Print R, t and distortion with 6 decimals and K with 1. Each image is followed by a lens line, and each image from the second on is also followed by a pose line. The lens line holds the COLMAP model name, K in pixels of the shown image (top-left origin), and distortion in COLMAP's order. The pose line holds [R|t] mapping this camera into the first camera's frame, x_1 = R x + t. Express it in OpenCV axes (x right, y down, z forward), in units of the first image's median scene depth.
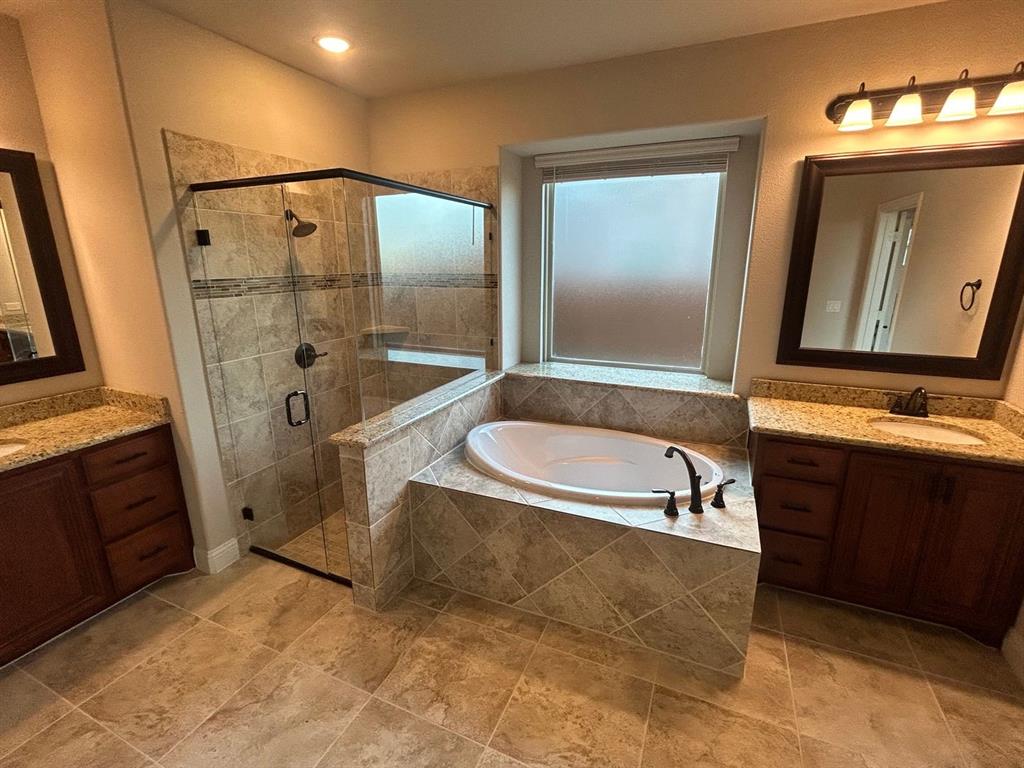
lens RADIAL K [[470.0, 0, 512.0], [0, 470.0, 384.0], [0, 0, 1]] dist [-0.001641, 0.001198]
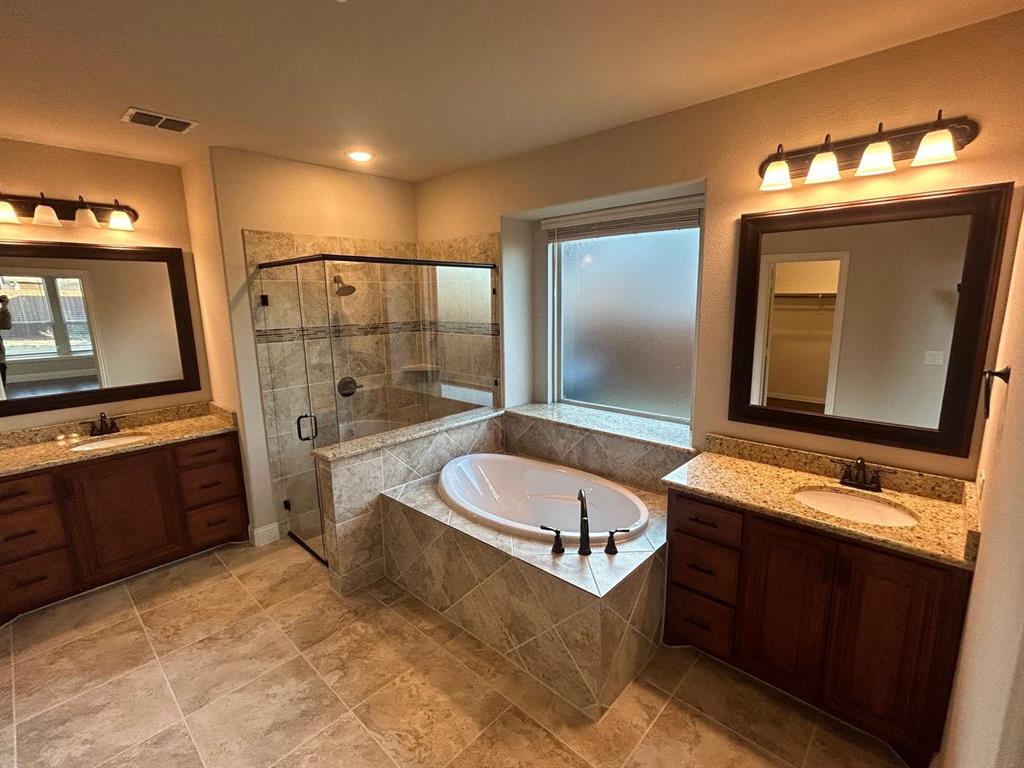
lens RADIAL K [[470.0, 0, 512.0], [0, 470.0, 384.0], [0, 0, 1]] dist [-0.001641, 0.001198]
pose [[0.946050, 0.048409, -0.320385, 0.495890], [-0.070791, 0.995770, -0.058579, -0.031682], [0.316194, 0.078099, 0.945474, -0.075401]]
